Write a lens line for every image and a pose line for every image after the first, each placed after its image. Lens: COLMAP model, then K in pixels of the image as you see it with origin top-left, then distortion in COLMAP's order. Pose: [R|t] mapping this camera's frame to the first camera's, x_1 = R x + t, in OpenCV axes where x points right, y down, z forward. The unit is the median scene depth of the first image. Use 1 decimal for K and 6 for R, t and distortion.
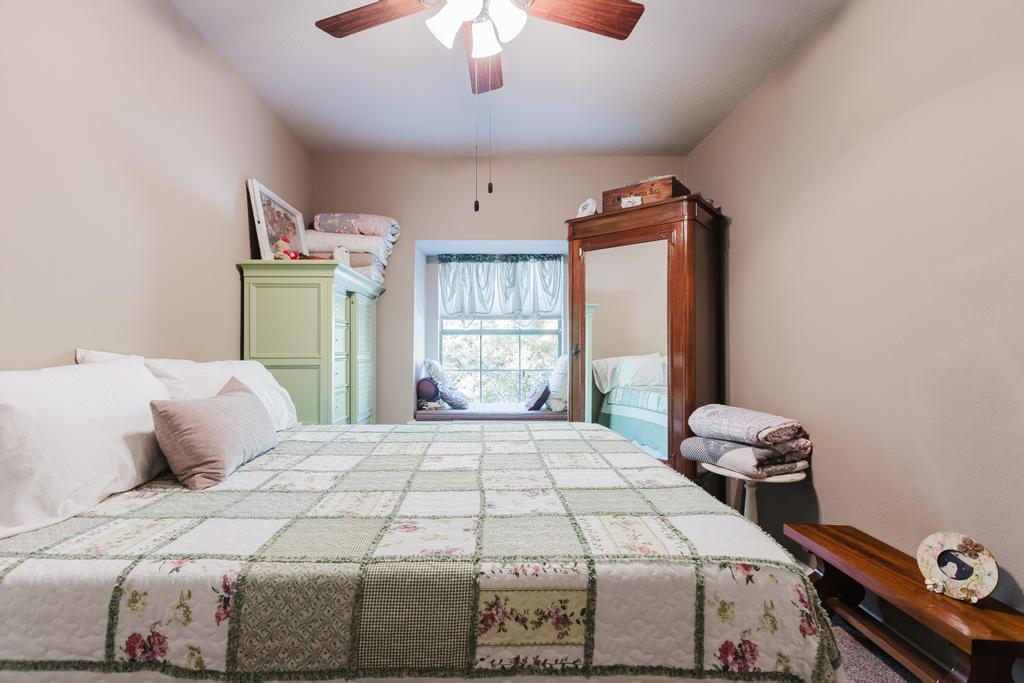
lens RADIAL K [[464.3, 0, 509.9], [0, 464.3, 348.6], [0, 0, 1]] dist [0.003531, -0.001468]
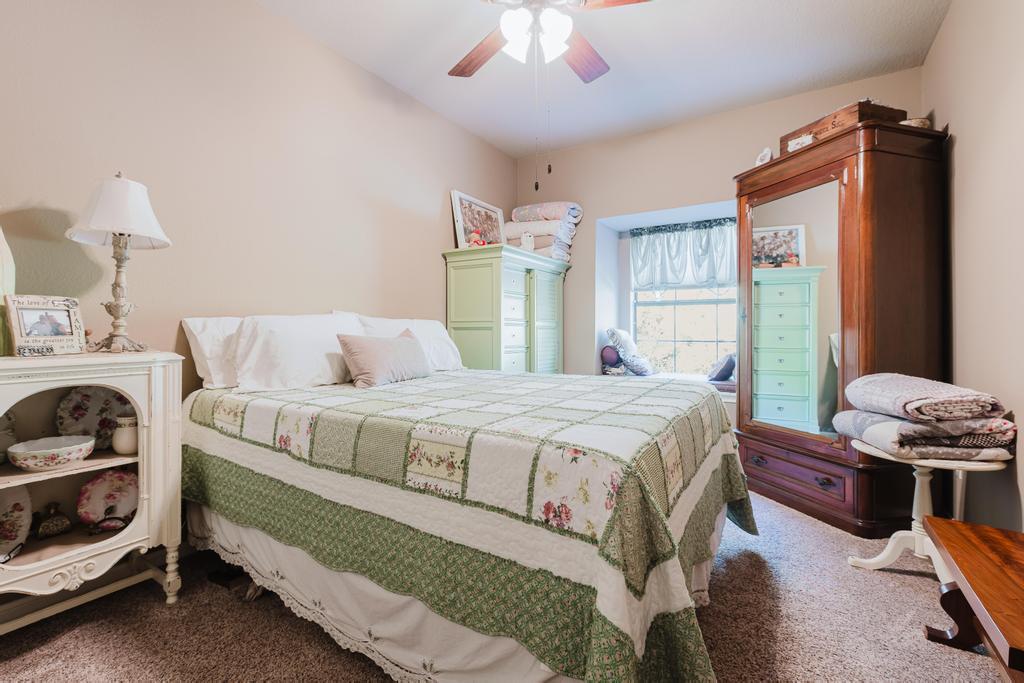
lens RADIAL K [[464.3, 0, 511.2], [0, 464.3, 332.4], [0, 0, 1]] dist [0.003531, -0.001468]
pose [[0.837668, 0.002331, -0.546175, 0.385137], [-0.001657, 0.999997, 0.001726, 0.055963], [0.546178, -0.000541, 0.837669, -0.049563]]
